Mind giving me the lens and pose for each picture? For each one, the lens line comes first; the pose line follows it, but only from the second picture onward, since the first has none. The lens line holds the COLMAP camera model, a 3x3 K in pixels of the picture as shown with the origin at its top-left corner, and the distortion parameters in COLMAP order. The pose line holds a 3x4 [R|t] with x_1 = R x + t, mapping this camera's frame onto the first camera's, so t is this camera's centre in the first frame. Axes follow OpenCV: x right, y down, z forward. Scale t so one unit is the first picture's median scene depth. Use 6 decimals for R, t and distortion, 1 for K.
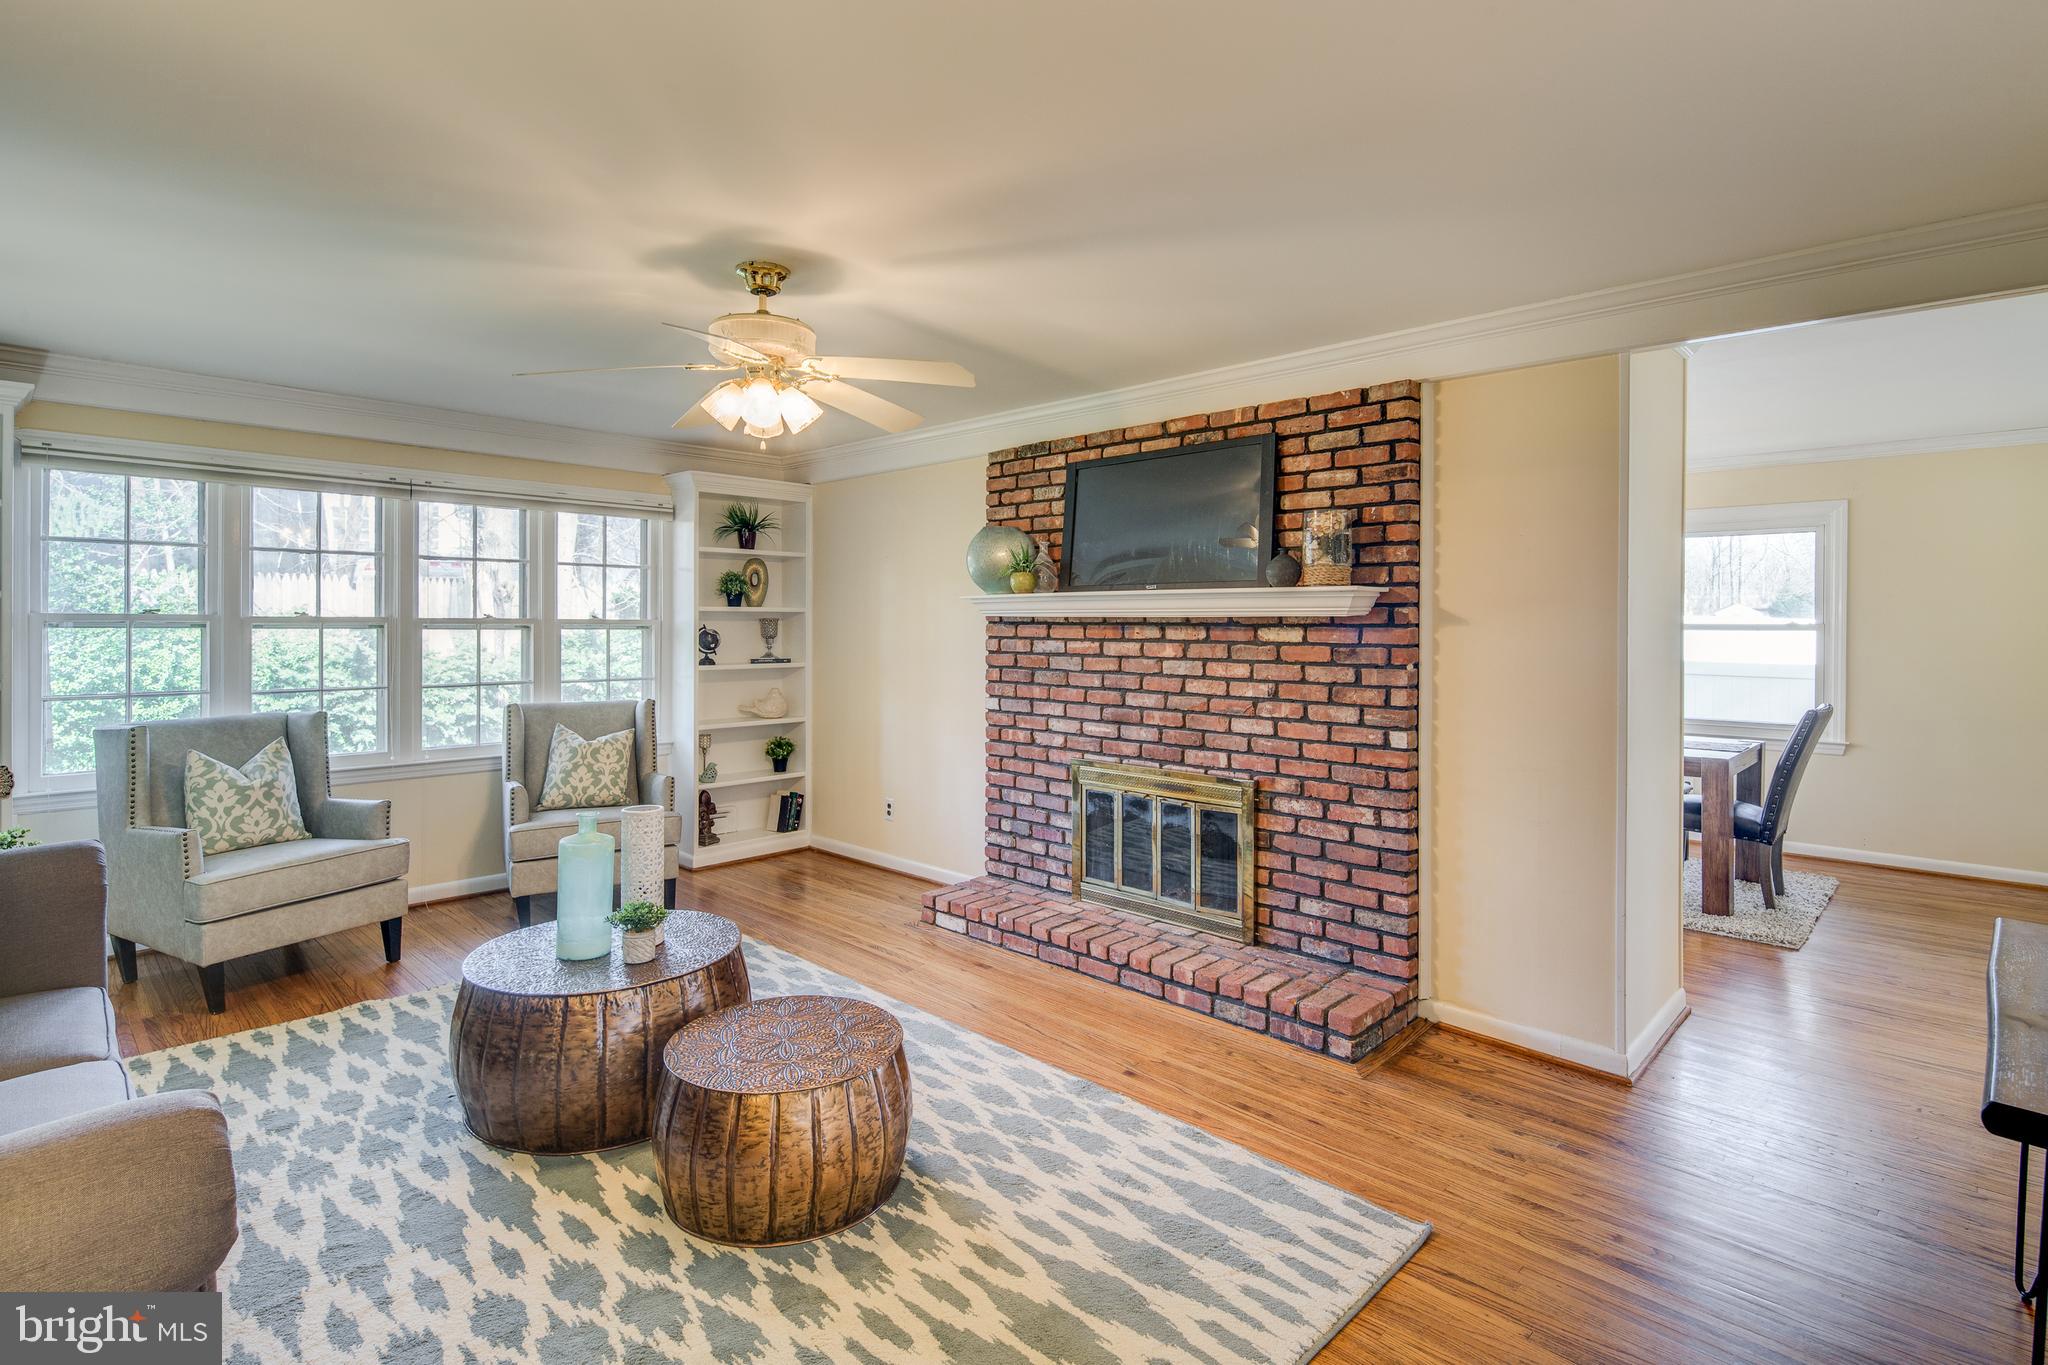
lens RADIAL K [[997.6, 0, 1027.6], [0, 997.6, 628.9], [0, 0, 1]] dist [-0.002235, -0.000921]
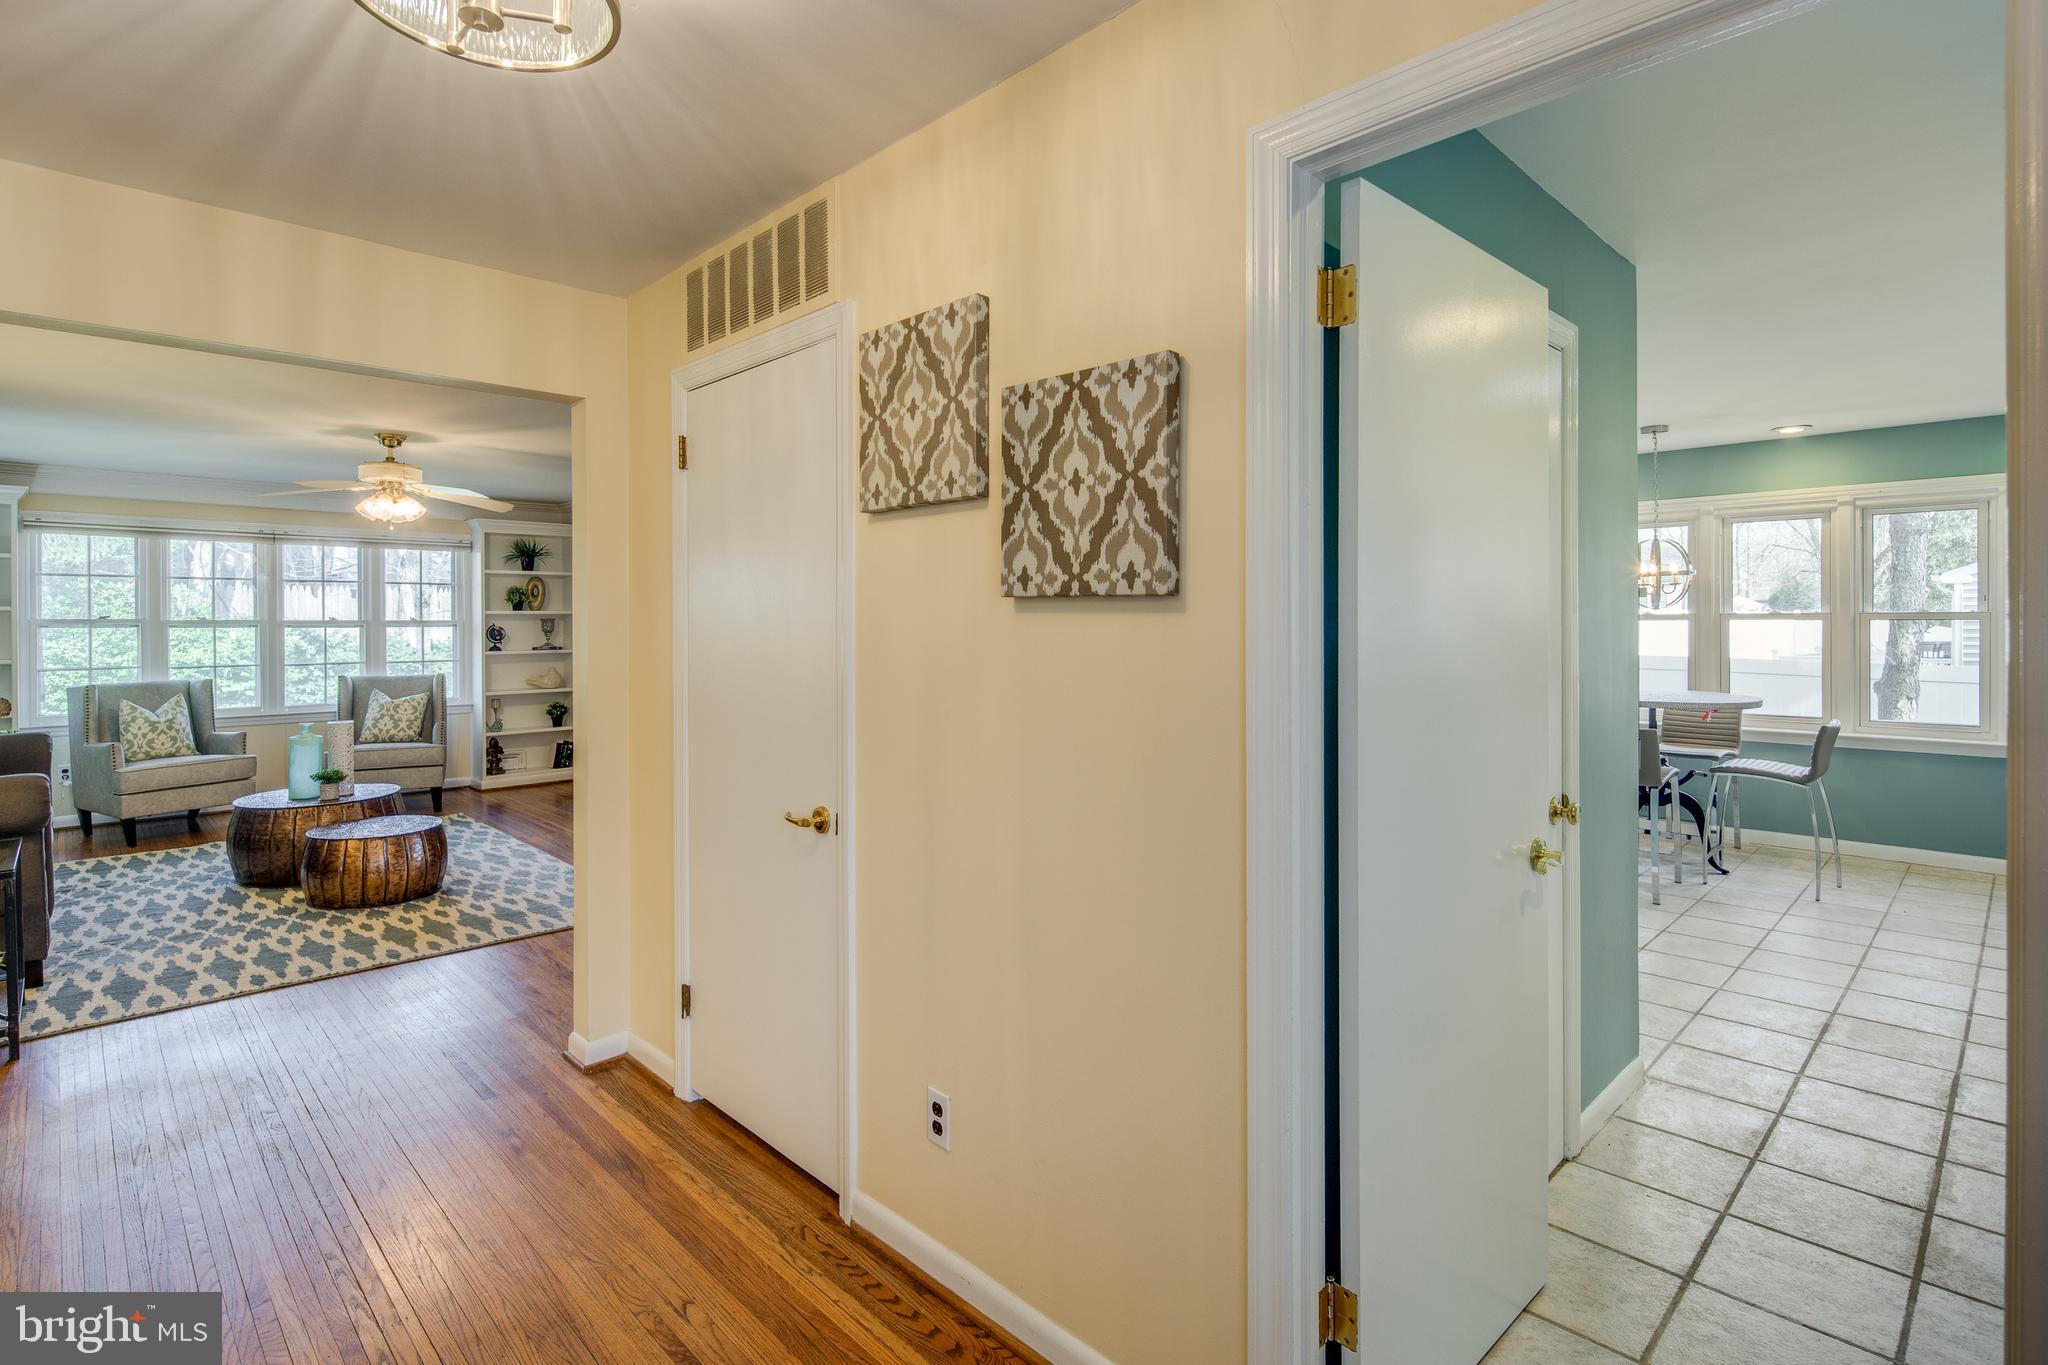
lens RADIAL K [[997.6, 0, 1027.6], [0, 997.6, 628.9], [0, 0, 1]] dist [-0.002235, -0.000921]
pose [[0.999568, -0.006685, -0.028610, 0.665216], [0.006774, 0.999972, 0.003028, 0.006285], [0.028589, -0.003220, 0.999586, -0.575457]]
